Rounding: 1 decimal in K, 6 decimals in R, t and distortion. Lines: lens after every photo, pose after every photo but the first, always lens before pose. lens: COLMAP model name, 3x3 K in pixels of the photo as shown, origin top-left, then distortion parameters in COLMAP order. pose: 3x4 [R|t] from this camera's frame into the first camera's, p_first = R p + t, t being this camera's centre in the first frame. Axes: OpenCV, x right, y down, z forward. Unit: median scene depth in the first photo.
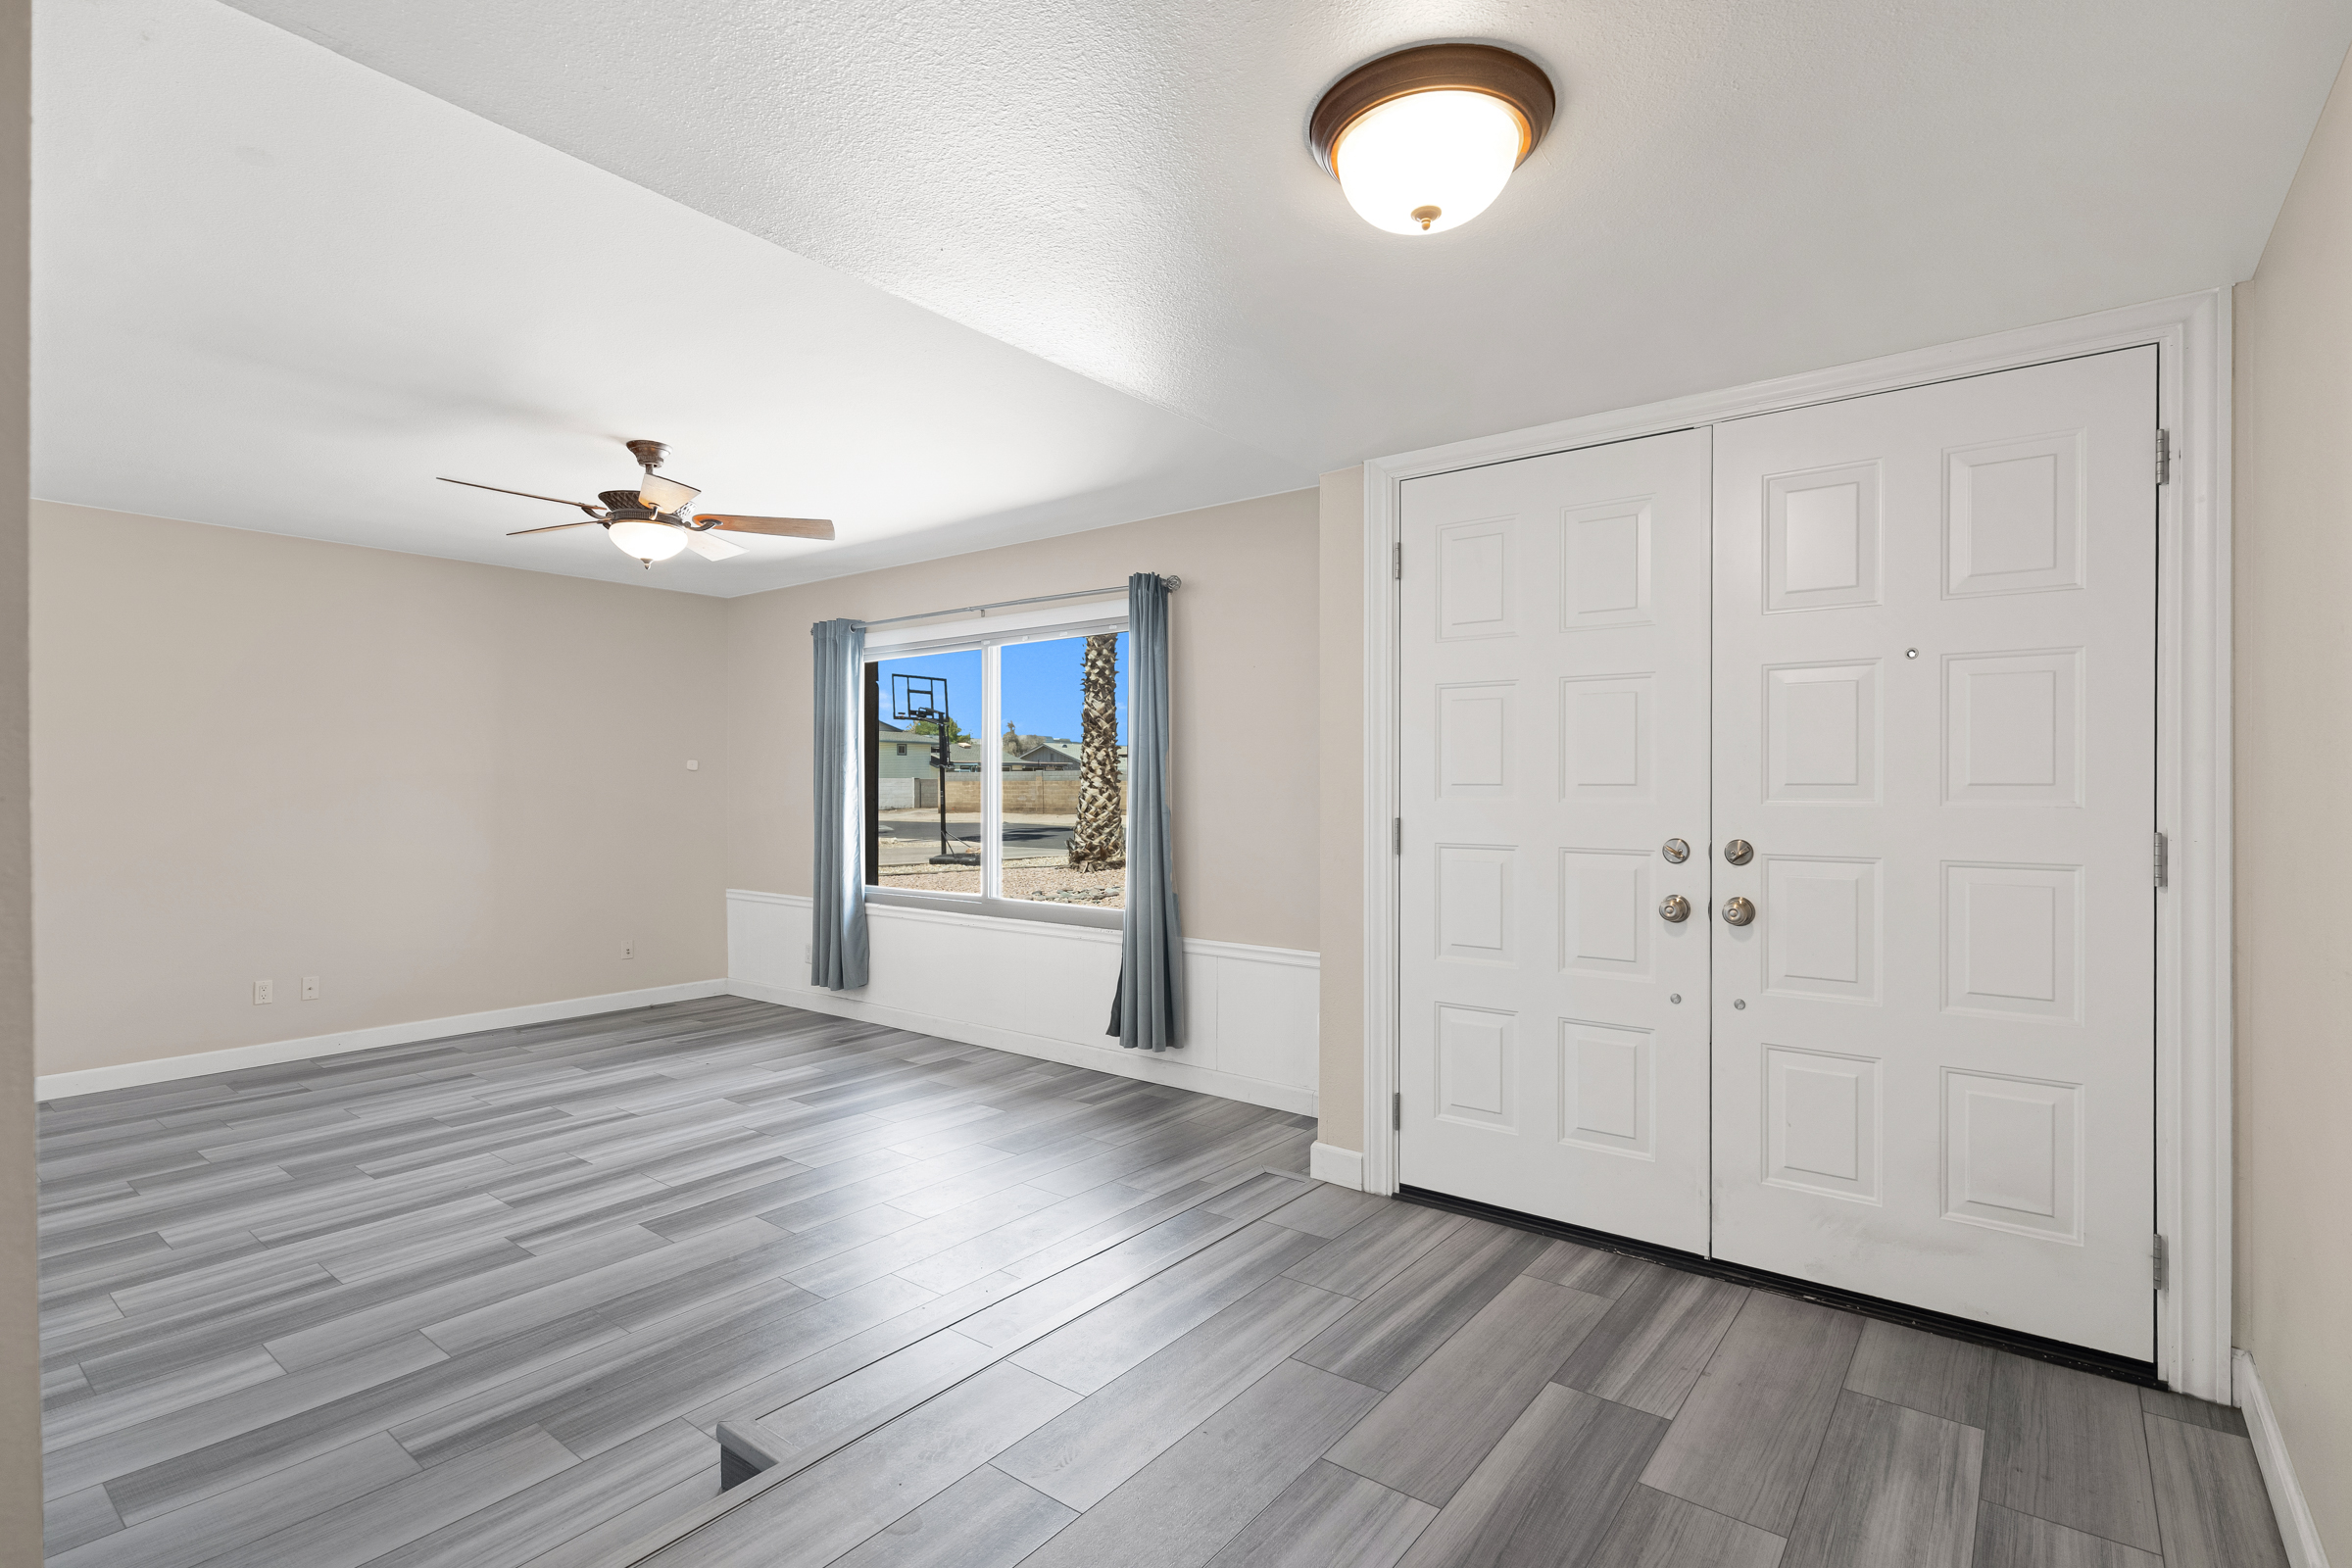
lens RADIAL K [[1127.3, 0, 1176.0], [0, 1127.3, 784.0], [0, 0, 1]] dist [0.003642, -0.006466]
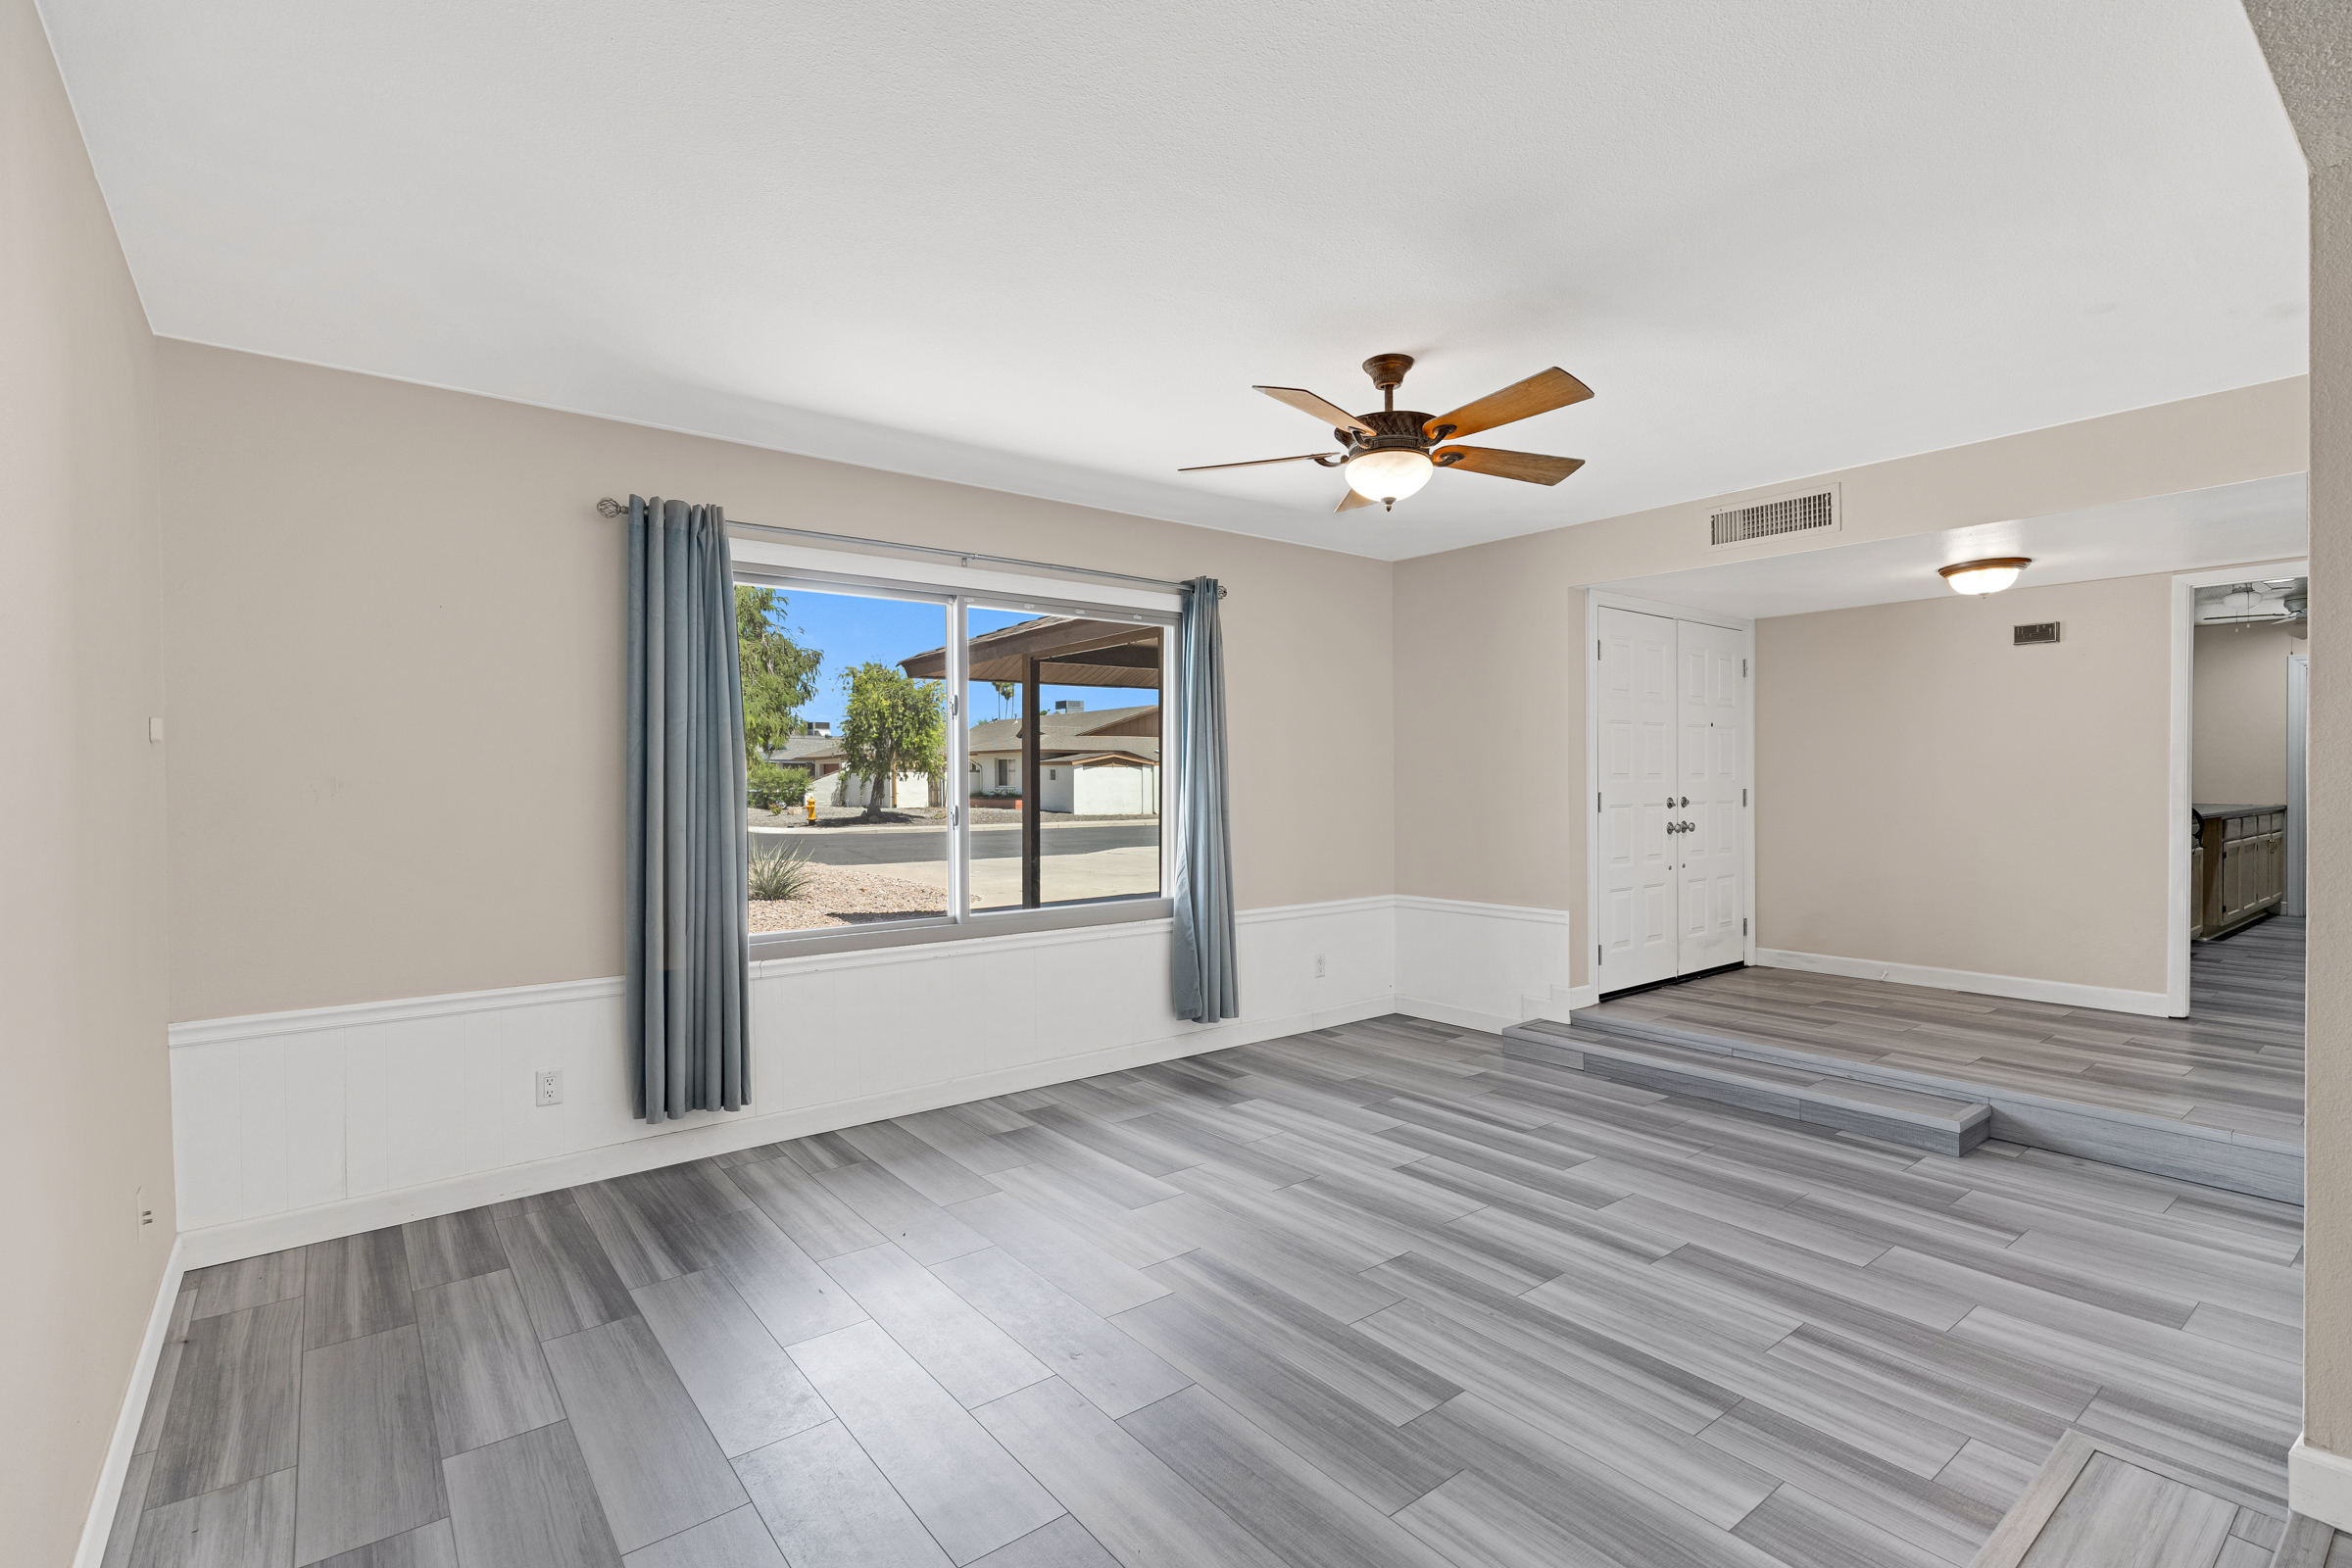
lens RADIAL K [[1087.7, 0, 1177.8], [0, 1087.7, 775.2], [0, 0, 1]] dist [-0.002688, -0.000317]
pose [[0.240204, -0.002540, 0.970719, -1.460812], [0.004326, 0.999989, 0.001546, -0.002708], [-0.970713, 0.003828, 0.240212, 1.090699]]
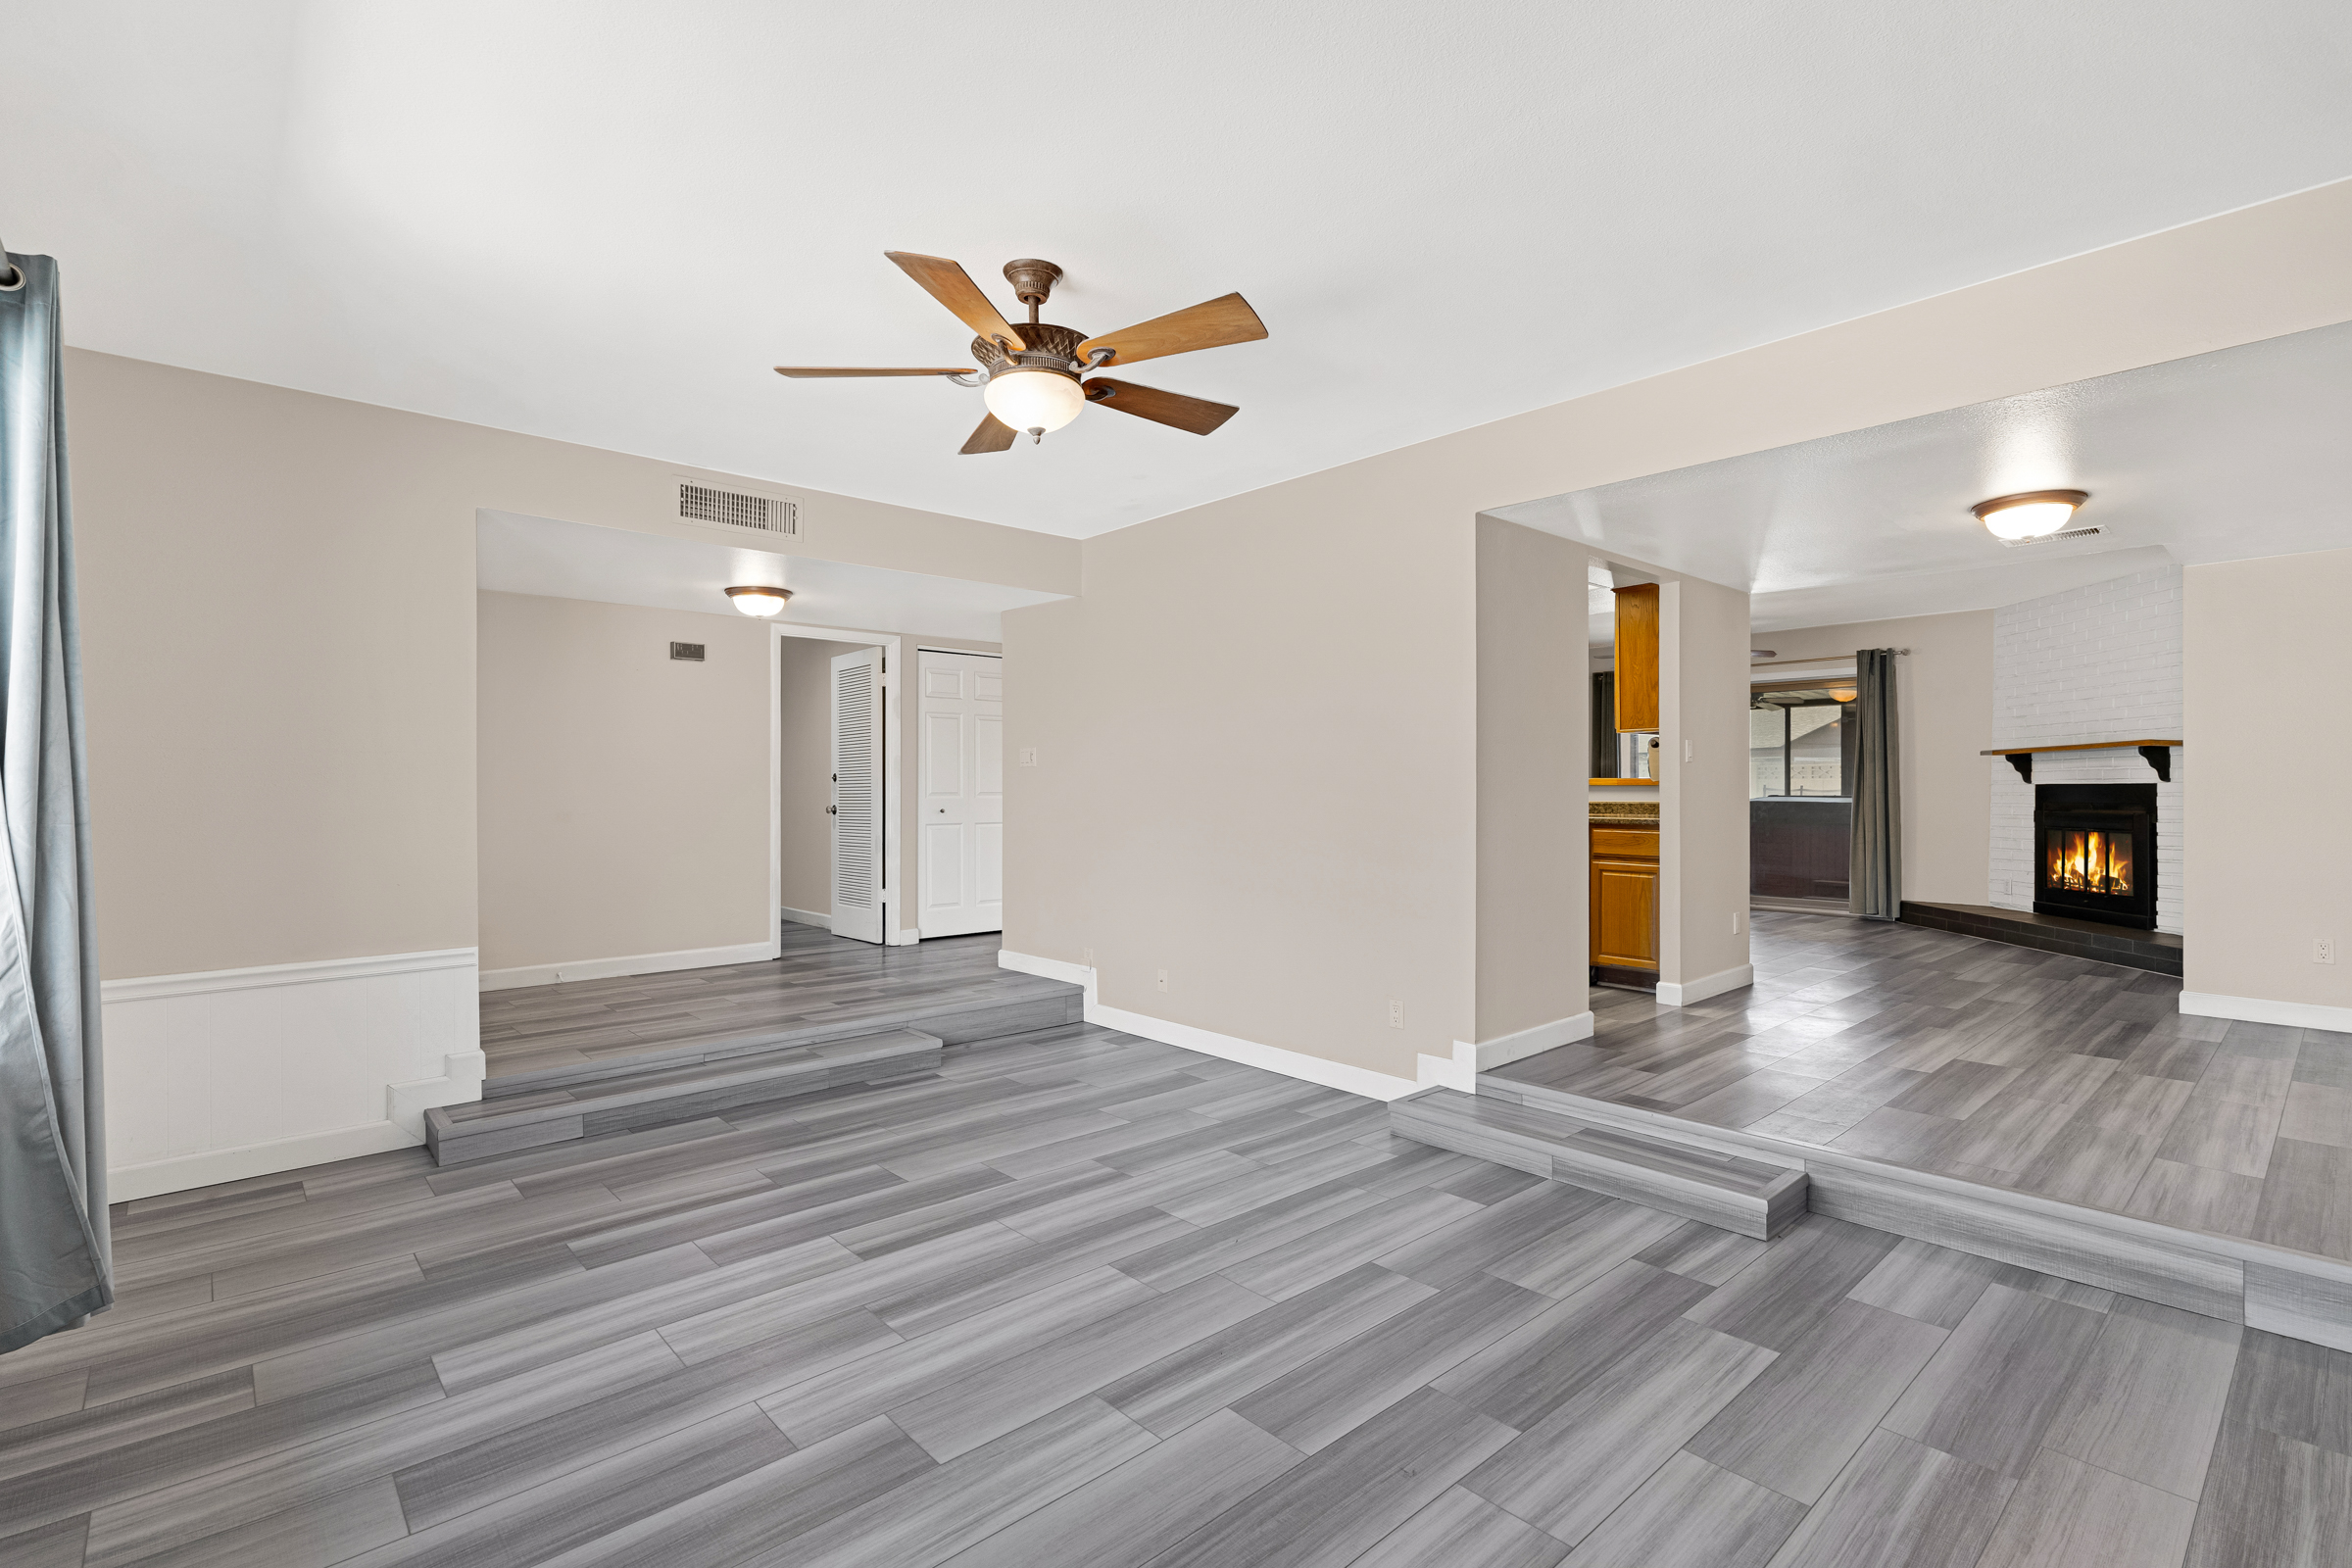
lens RADIAL K [[1090.5, 0, 1179.2], [0, 1090.5, 787.6], [0, 0, 1]] dist [0.001936, 0.000070]
pose [[-0.986181, 0.001920, 0.165662, -0.762575], [0.001741, 0.999998, -0.001227, 0.031822], [-0.165664, -0.000921, -0.986182, 1.894115]]
